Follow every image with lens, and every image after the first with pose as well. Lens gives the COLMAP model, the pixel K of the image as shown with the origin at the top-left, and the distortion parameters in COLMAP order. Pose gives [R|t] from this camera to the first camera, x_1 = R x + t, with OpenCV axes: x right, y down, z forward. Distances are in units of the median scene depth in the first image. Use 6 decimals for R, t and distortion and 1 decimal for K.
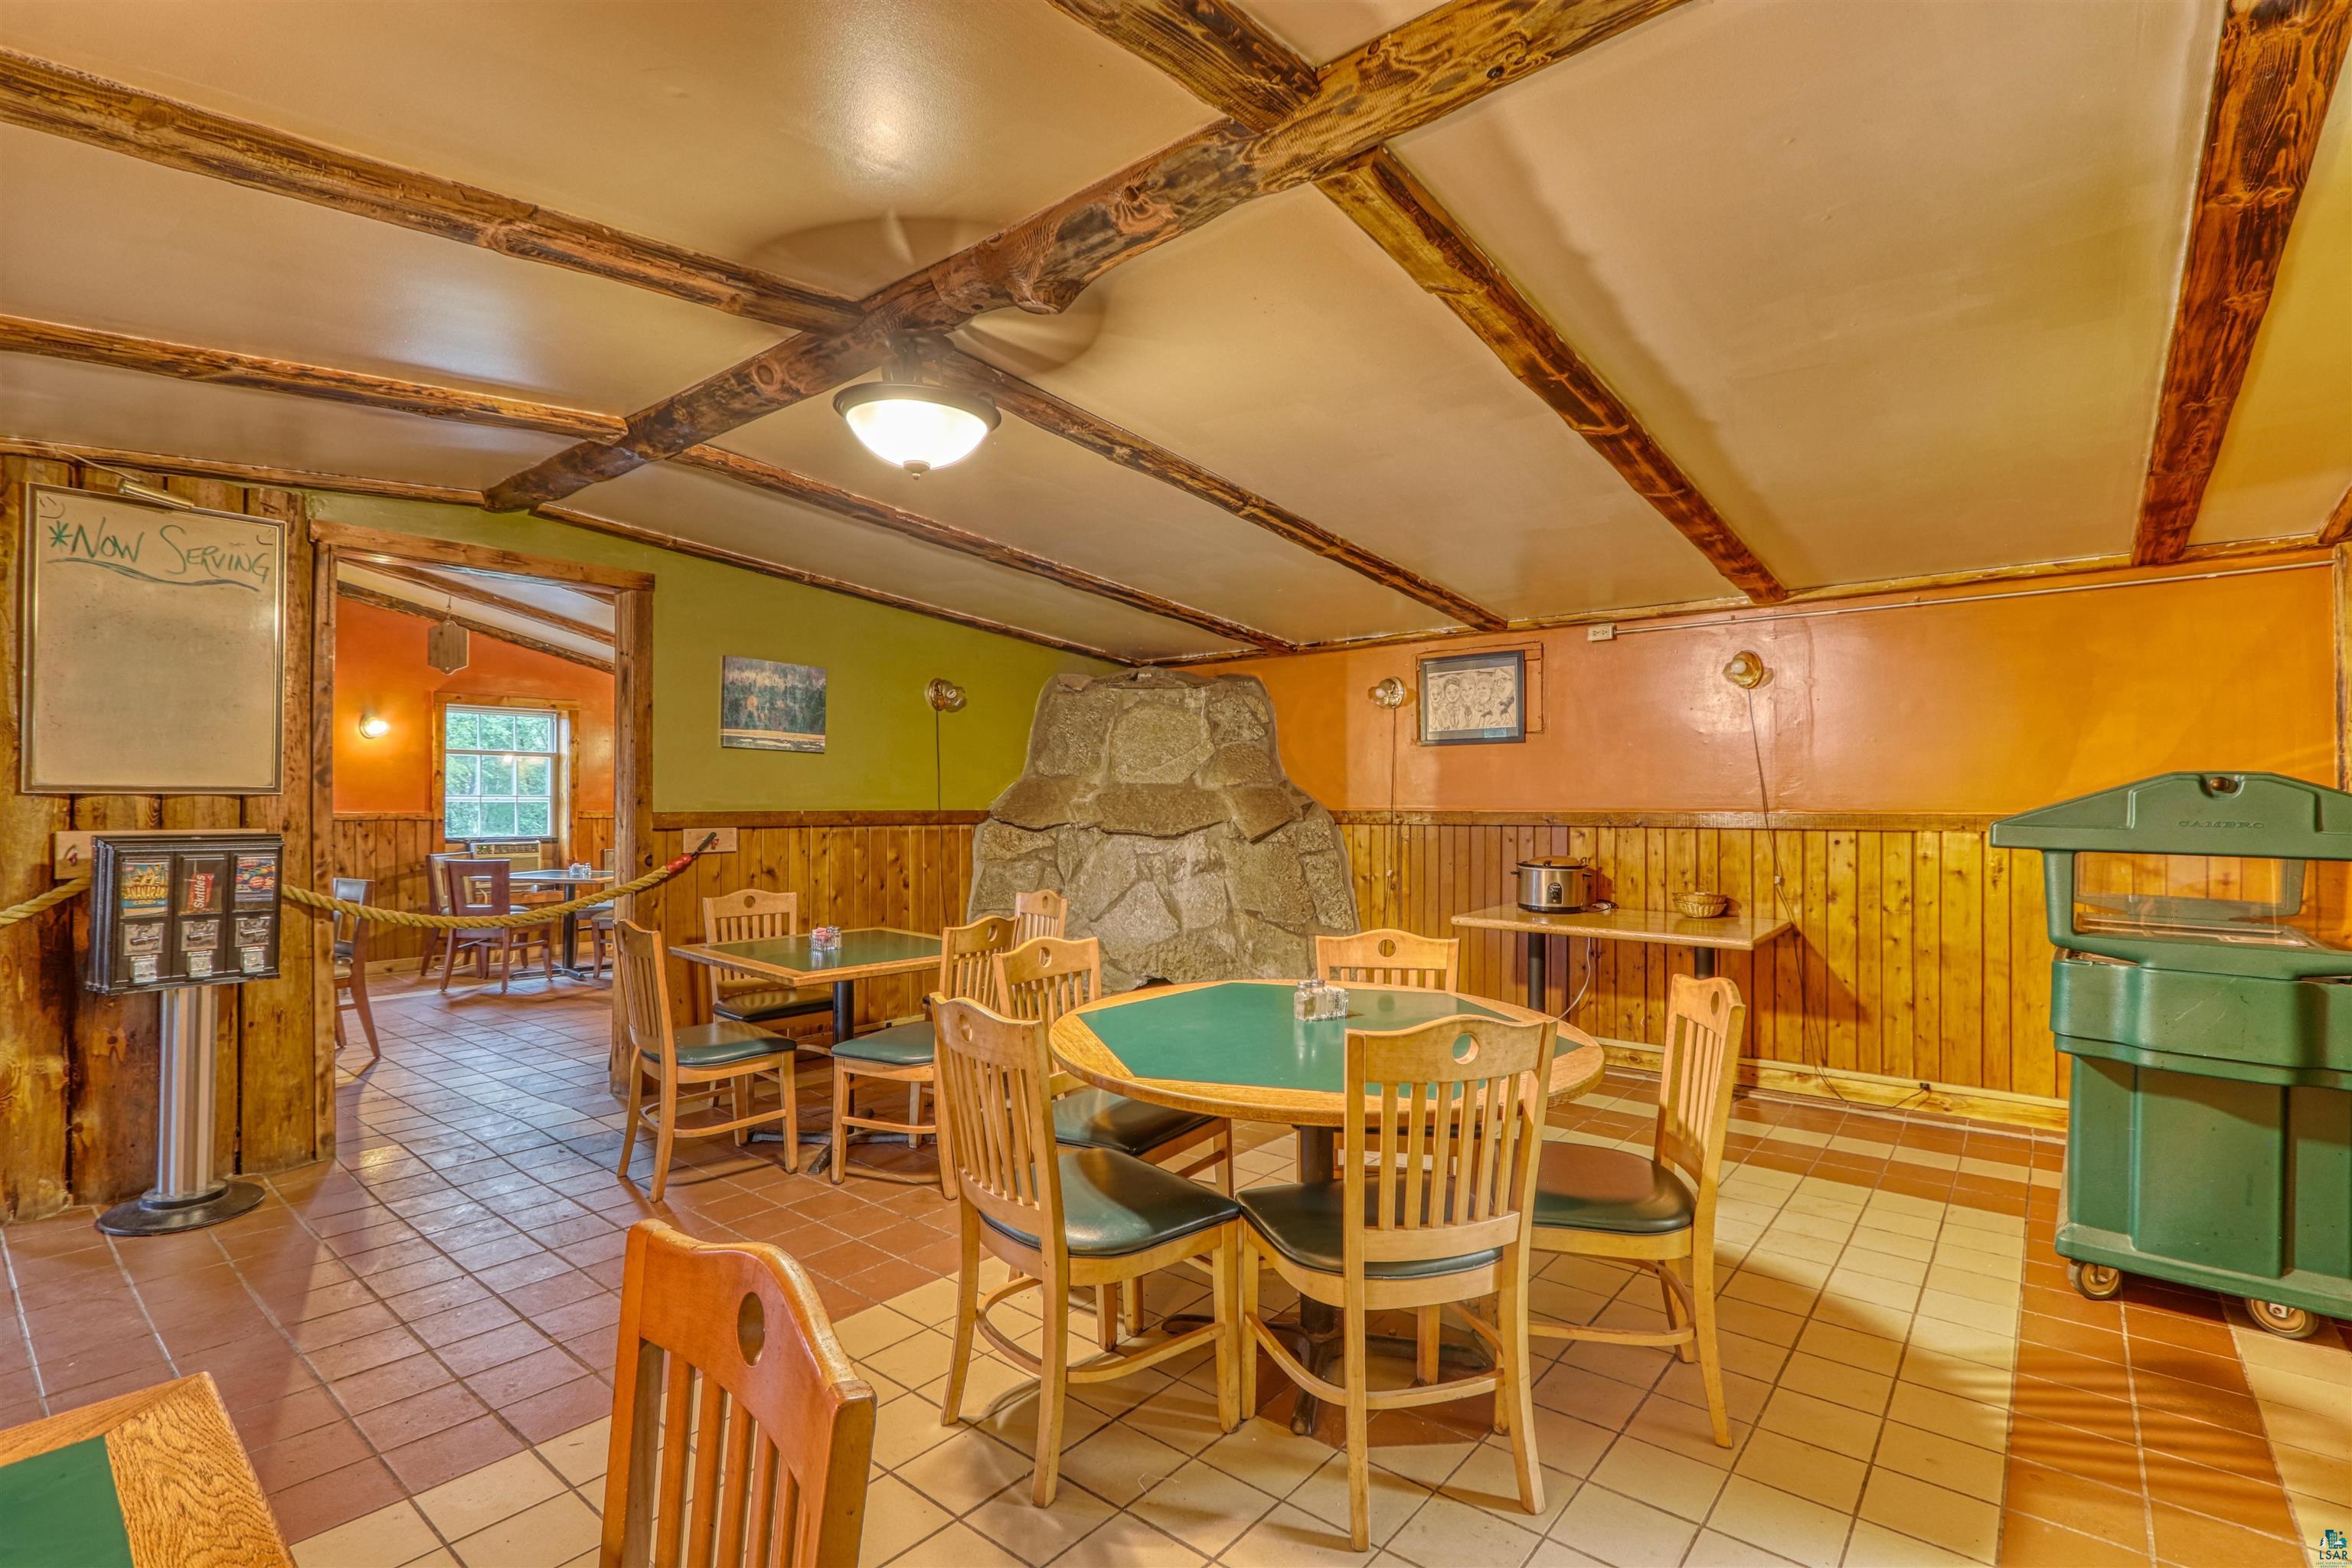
lens RADIAL K [[1089.1, 0, 1164.4], [0, 1089.1, 791.7], [0, 0, 1]] dist [-0.013938, 0.000867]
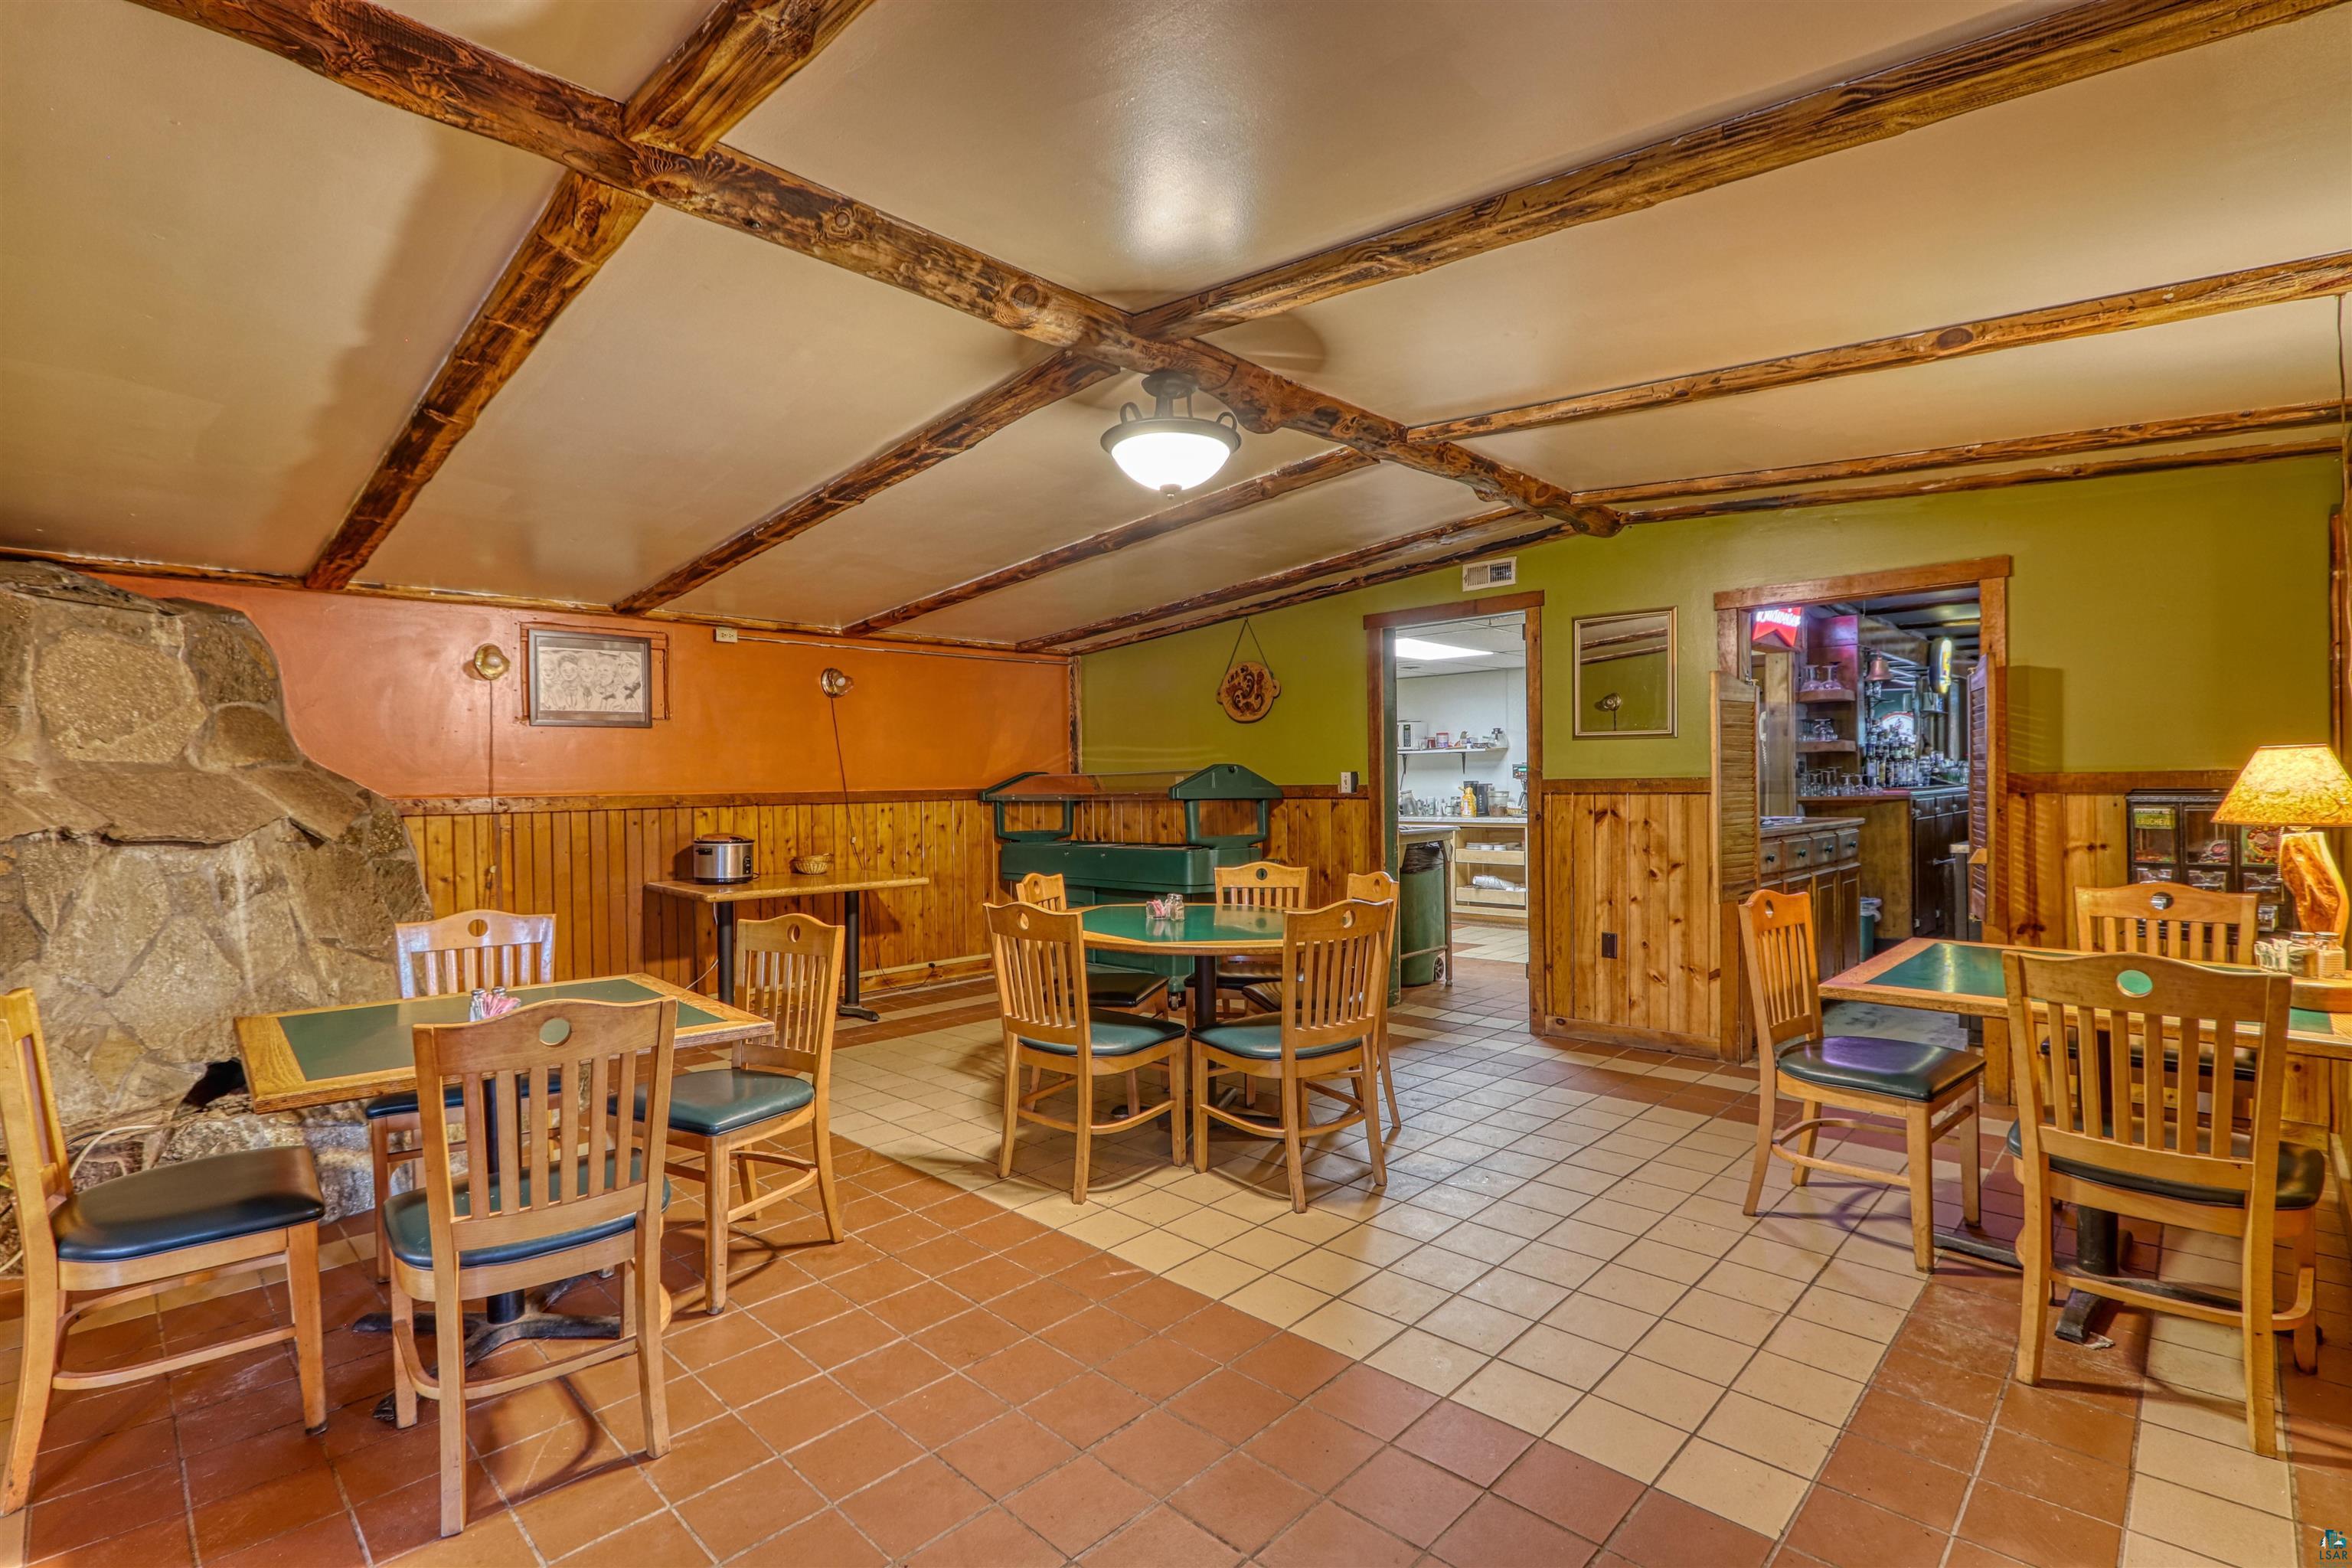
lens RADIAL K [[1089.1, 0, 1164.4], [0, 1089.1, 791.7], [0, 0, 1]] dist [-0.013938, 0.000867]
pose [[0.085708, -0.011416, 0.996255, -0.596721], [0.004397, 0.999929, 0.011080, 0.005449], [-0.996311, 0.003431, 0.085752, 0.384283]]
